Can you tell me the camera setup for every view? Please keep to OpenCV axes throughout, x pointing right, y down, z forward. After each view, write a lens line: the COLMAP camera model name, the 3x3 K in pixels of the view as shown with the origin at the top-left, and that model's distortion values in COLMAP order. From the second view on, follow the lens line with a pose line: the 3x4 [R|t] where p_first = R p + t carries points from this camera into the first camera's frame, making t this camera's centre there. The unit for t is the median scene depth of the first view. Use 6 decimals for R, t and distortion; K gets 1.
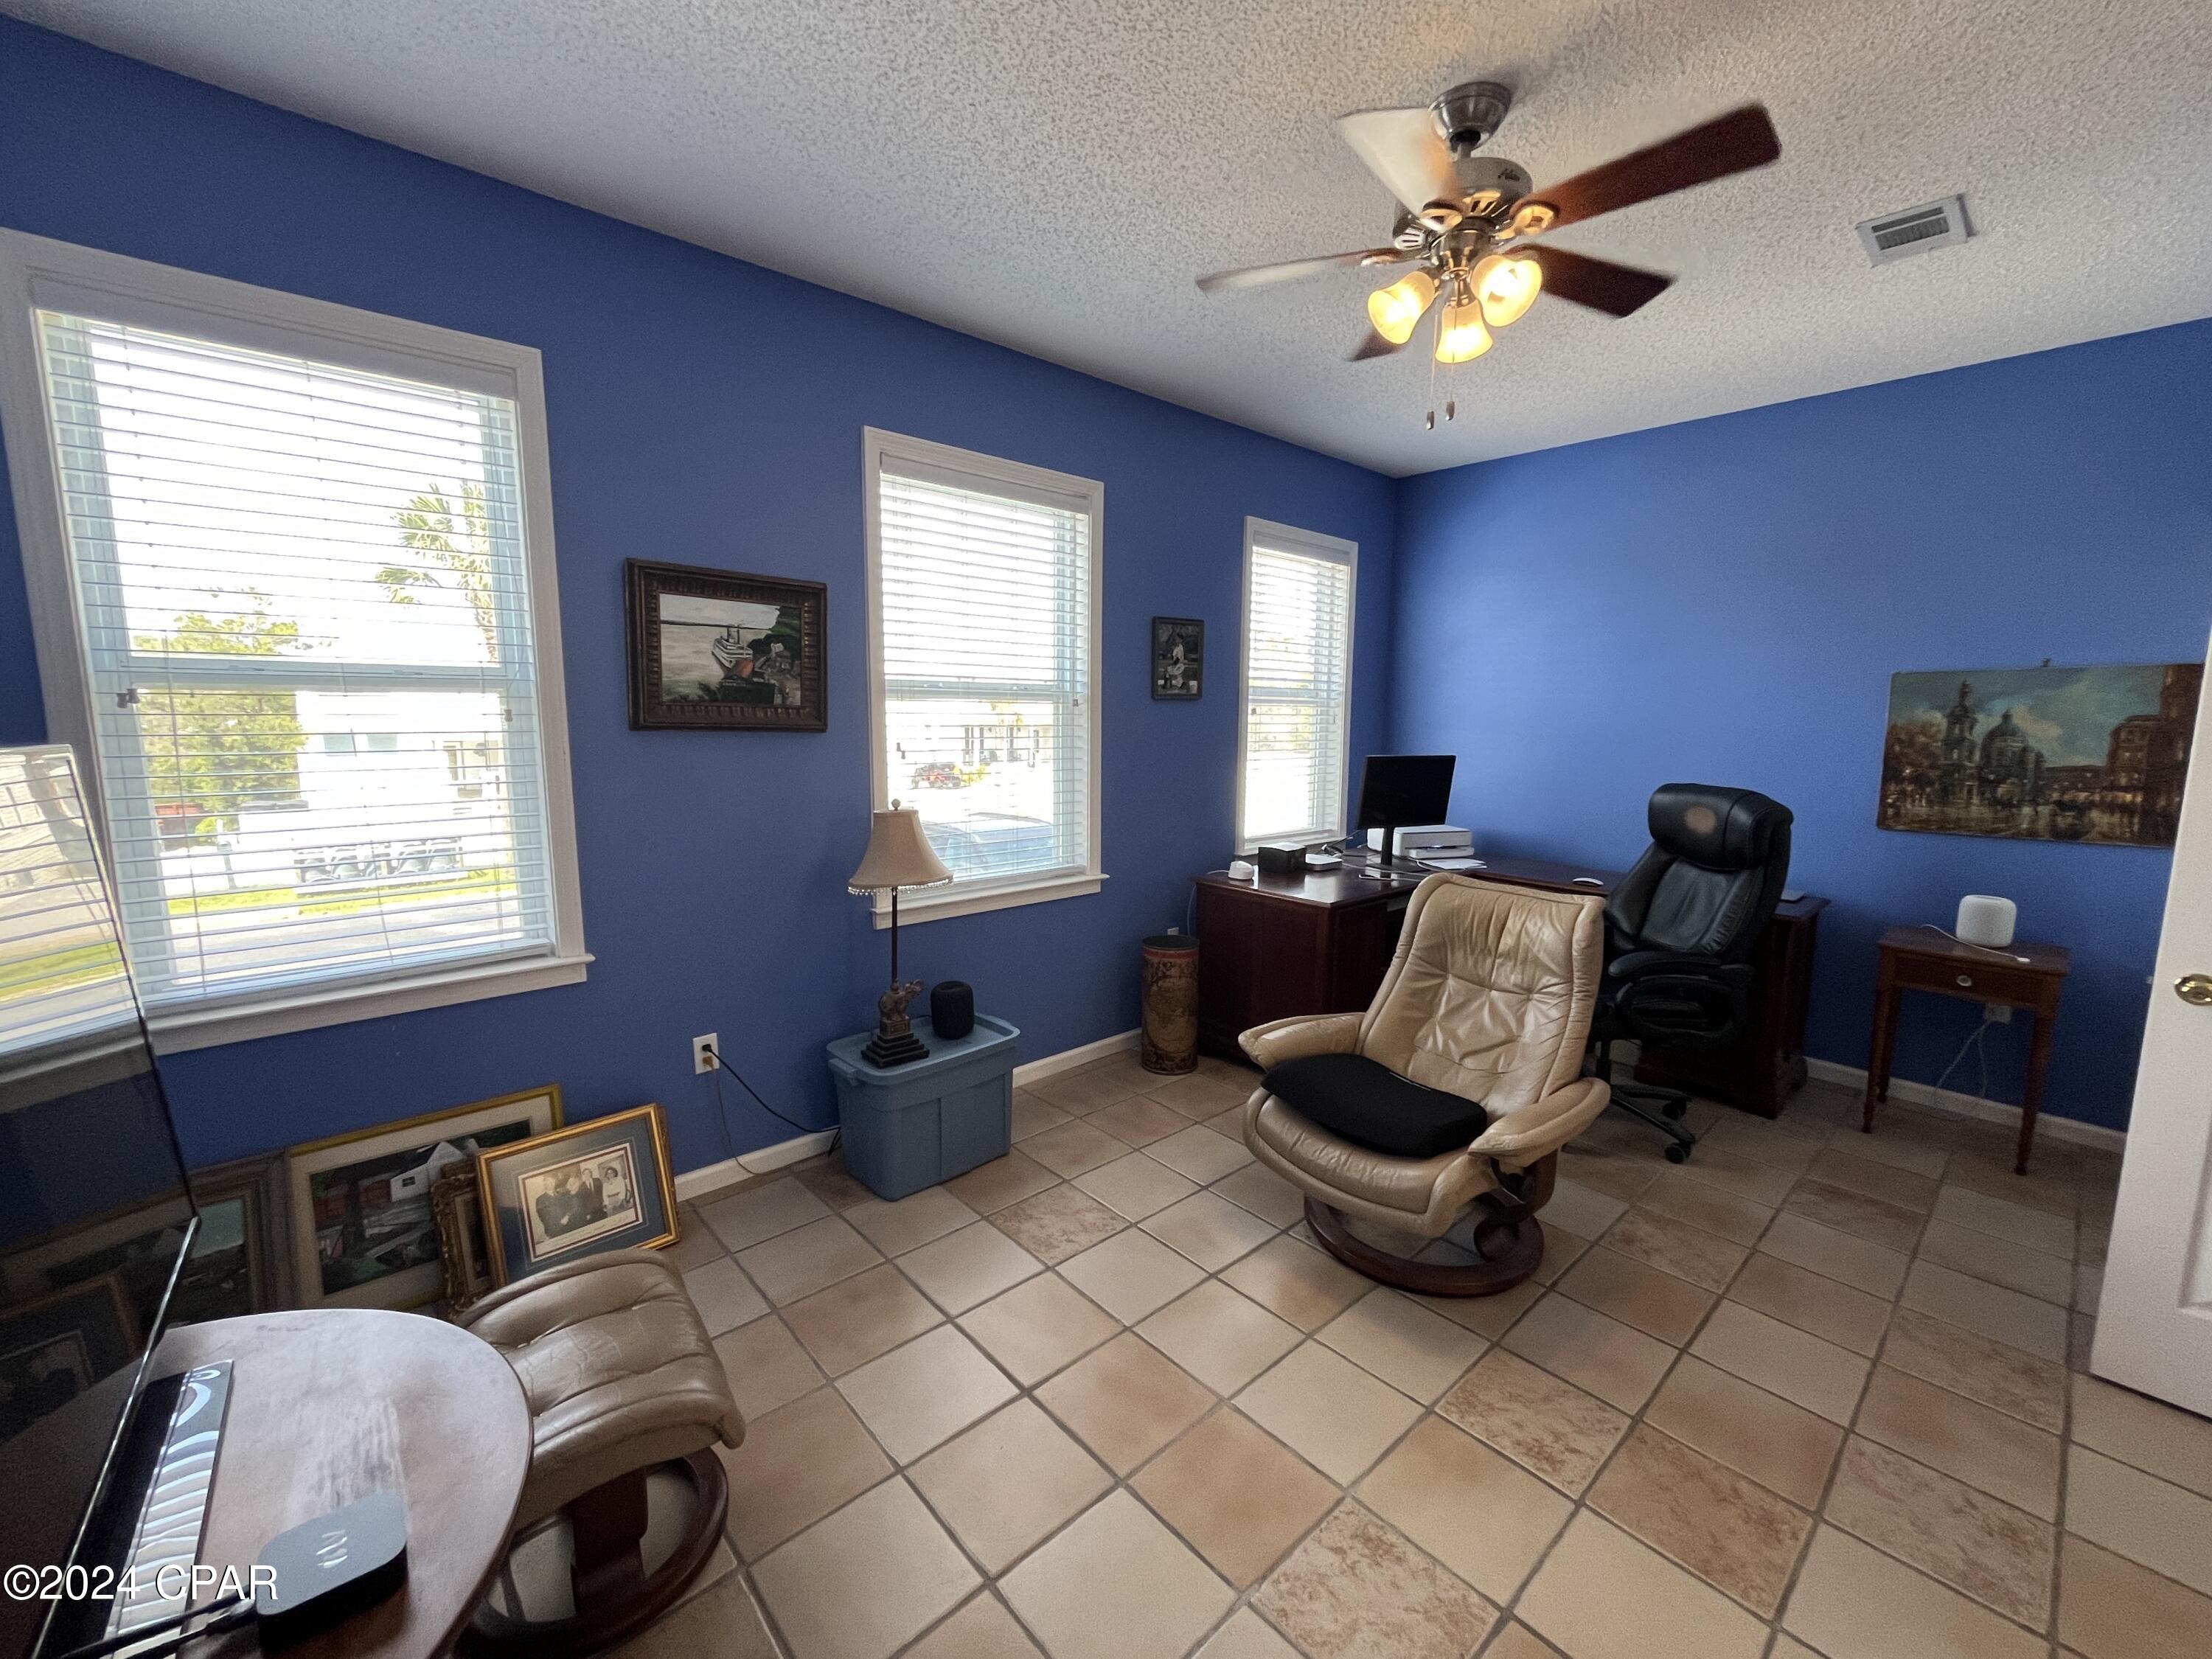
lens RADIAL K [[895.6, 0, 1113.9], [0, 895.6, 839.3], [0, 0, 1]] dist [-0.000494, -0.000150]
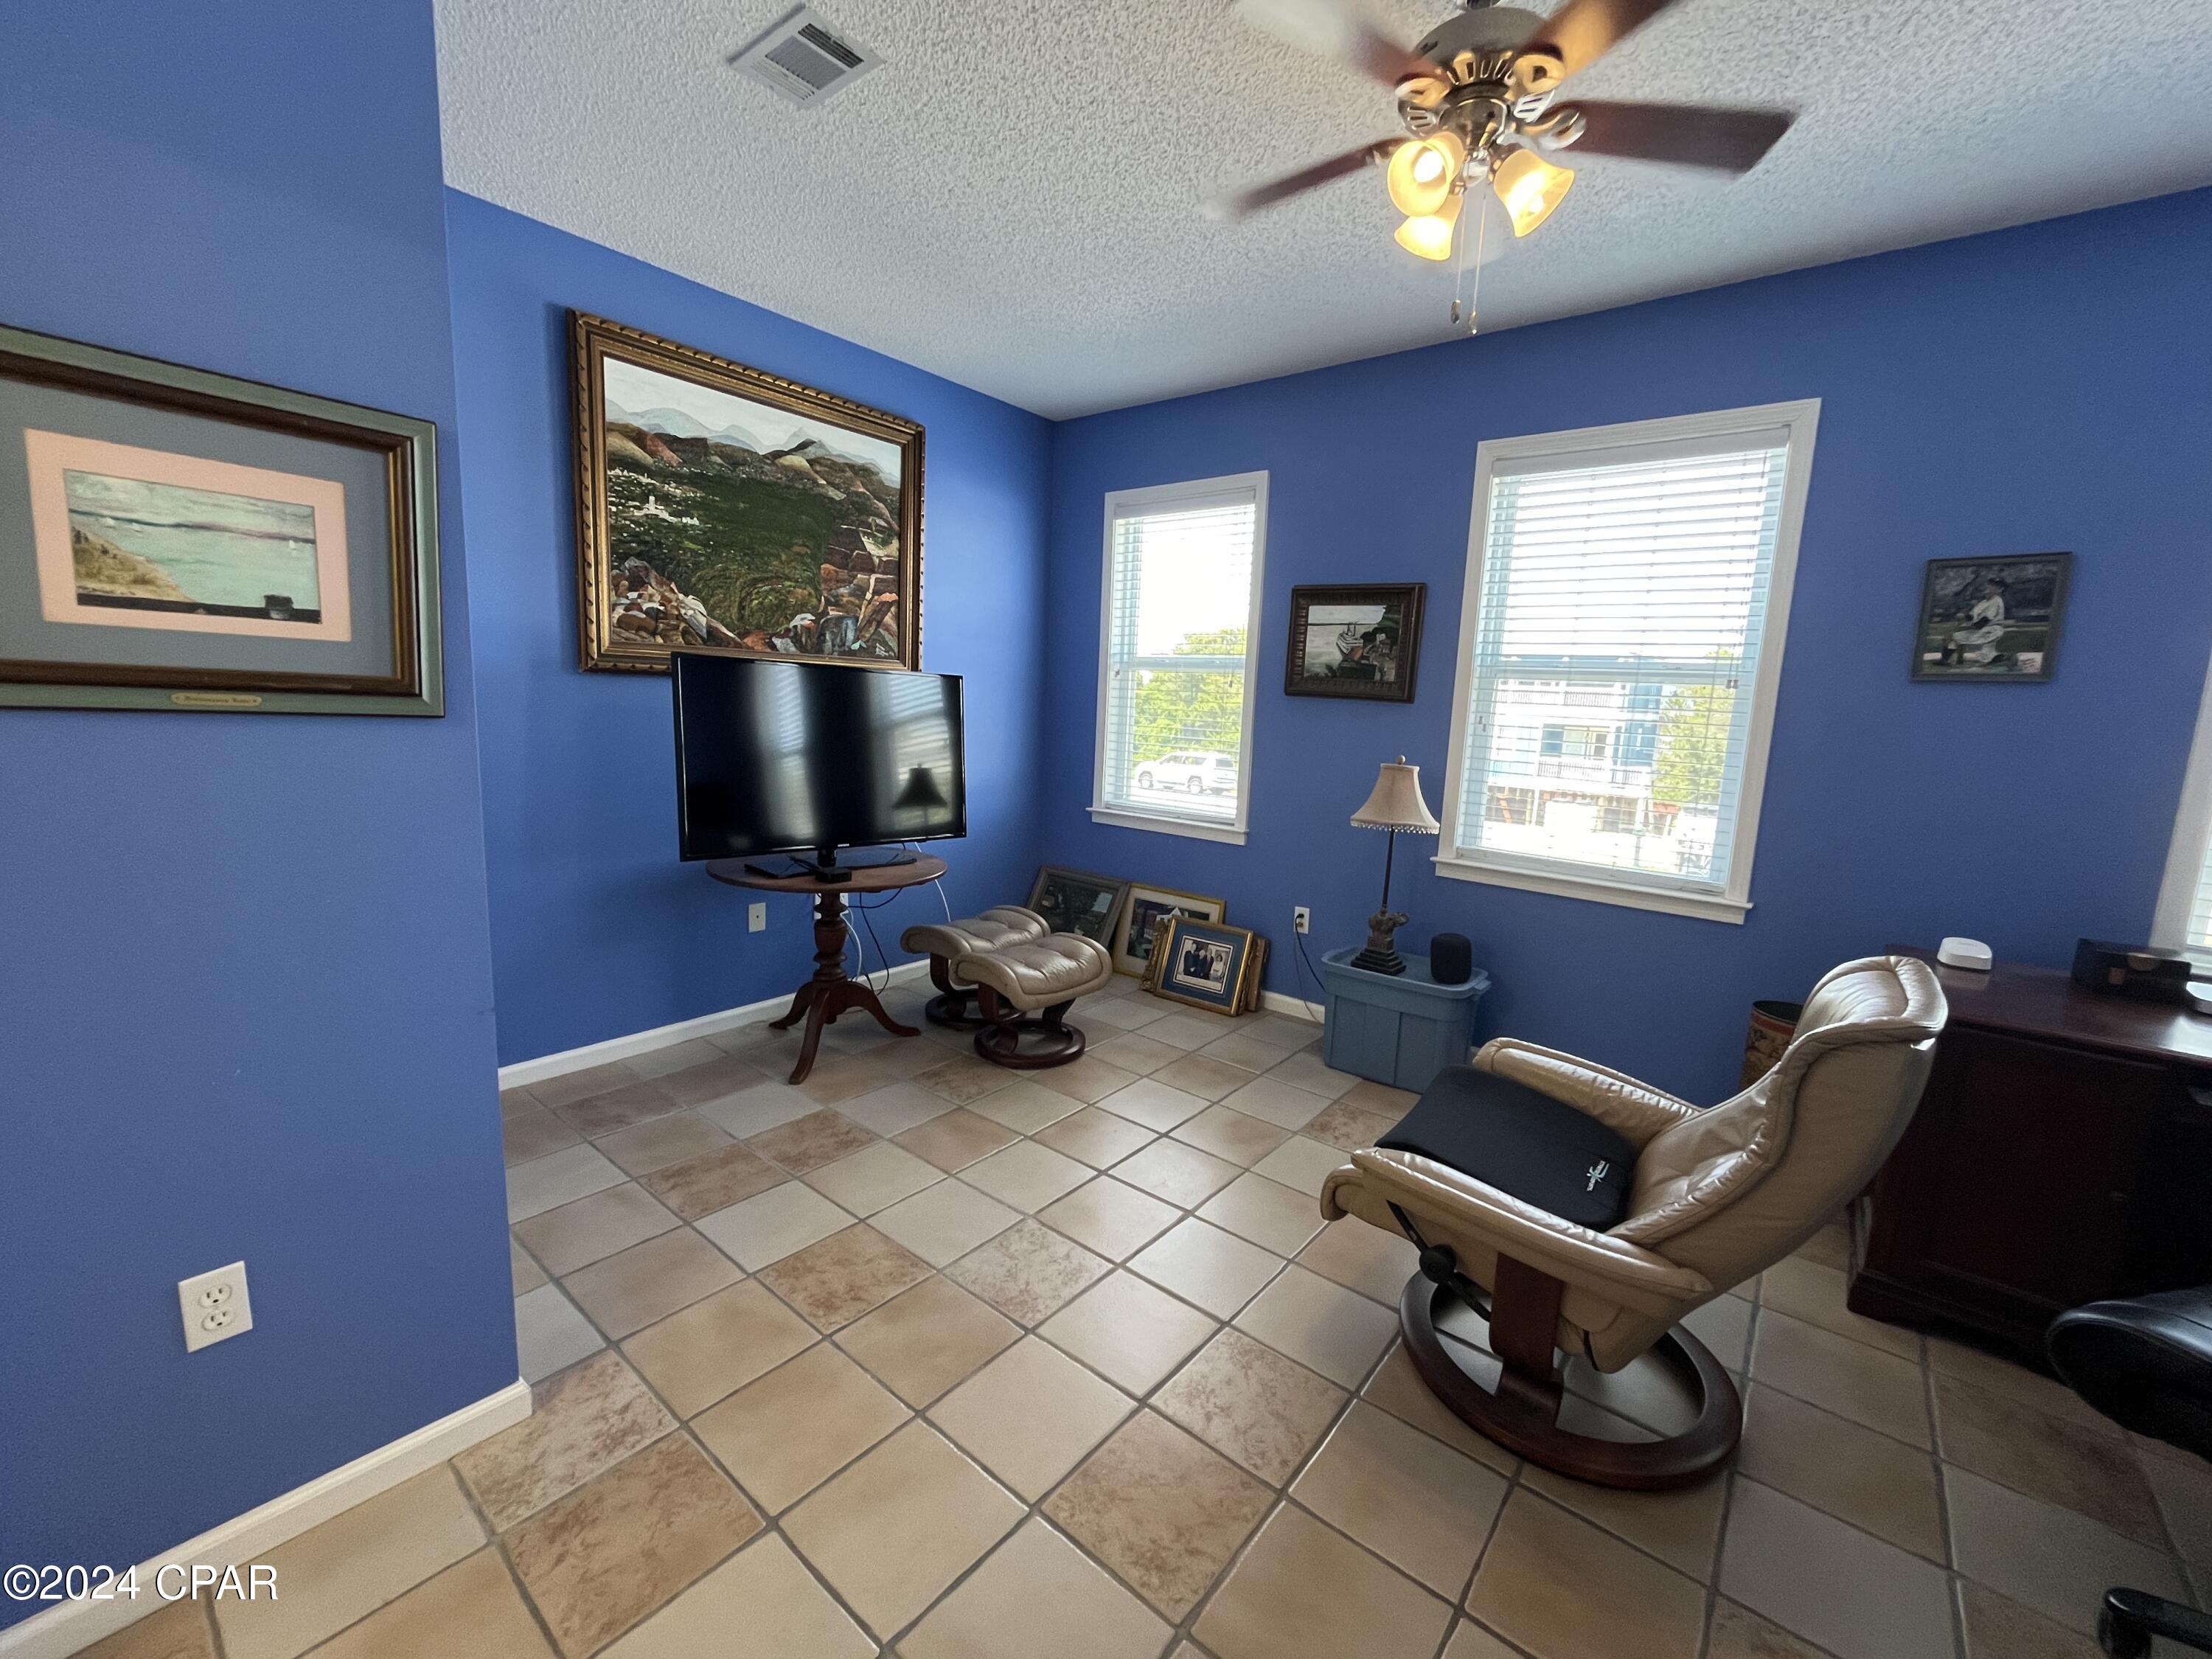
lens RADIAL K [[895.6, 0, 1123.5], [0, 895.6, 842.7], [0, 0, 1]] dist [-0.000494, -0.000150]
pose [[0.168528, 0.165562, -0.971693, 0.899331], [-0.177542, 0.974769, 0.135294, -0.029232], [0.969576, 0.149715, 0.193670, 0.420835]]
